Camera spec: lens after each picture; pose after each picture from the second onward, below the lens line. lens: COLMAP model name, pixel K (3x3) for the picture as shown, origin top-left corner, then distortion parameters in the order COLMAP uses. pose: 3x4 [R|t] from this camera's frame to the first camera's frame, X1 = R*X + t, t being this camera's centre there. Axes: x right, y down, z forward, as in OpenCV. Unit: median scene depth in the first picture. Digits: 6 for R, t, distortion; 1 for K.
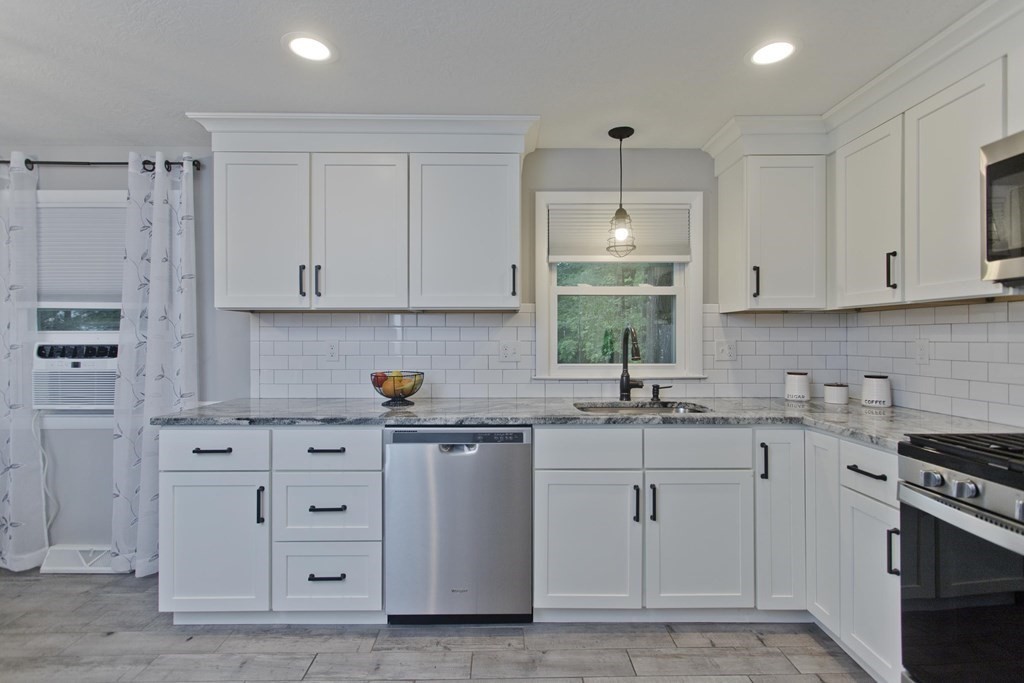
lens RADIAL K [[490.4, 0, 515.6], [0, 490.4, 336.1], [0, 0, 1]] dist [0.001354, 0.003173]
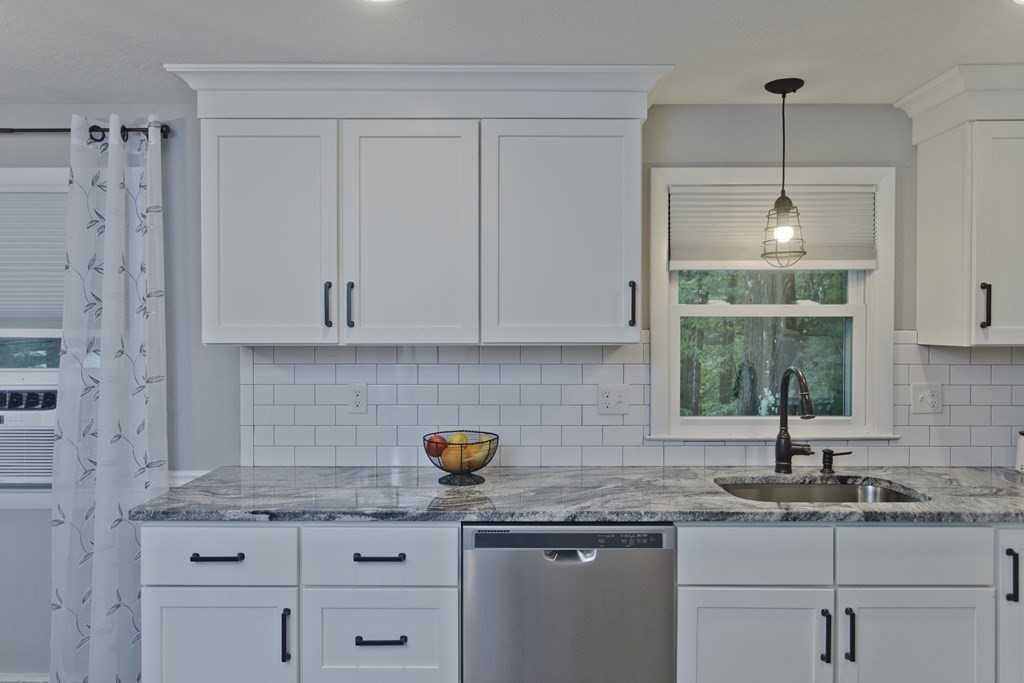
lens RADIAL K [[707.5, 0, 517.8], [0, 707.5, 335.8], [0, 0, 1]] dist [0.005130, -0.003216]
pose [[0.999937, 0.002092, -0.011032, -0.154306], [-0.001941, 0.999904, 0.013709, -0.082348], [0.011059, -0.013686, 0.999845, 0.002656]]
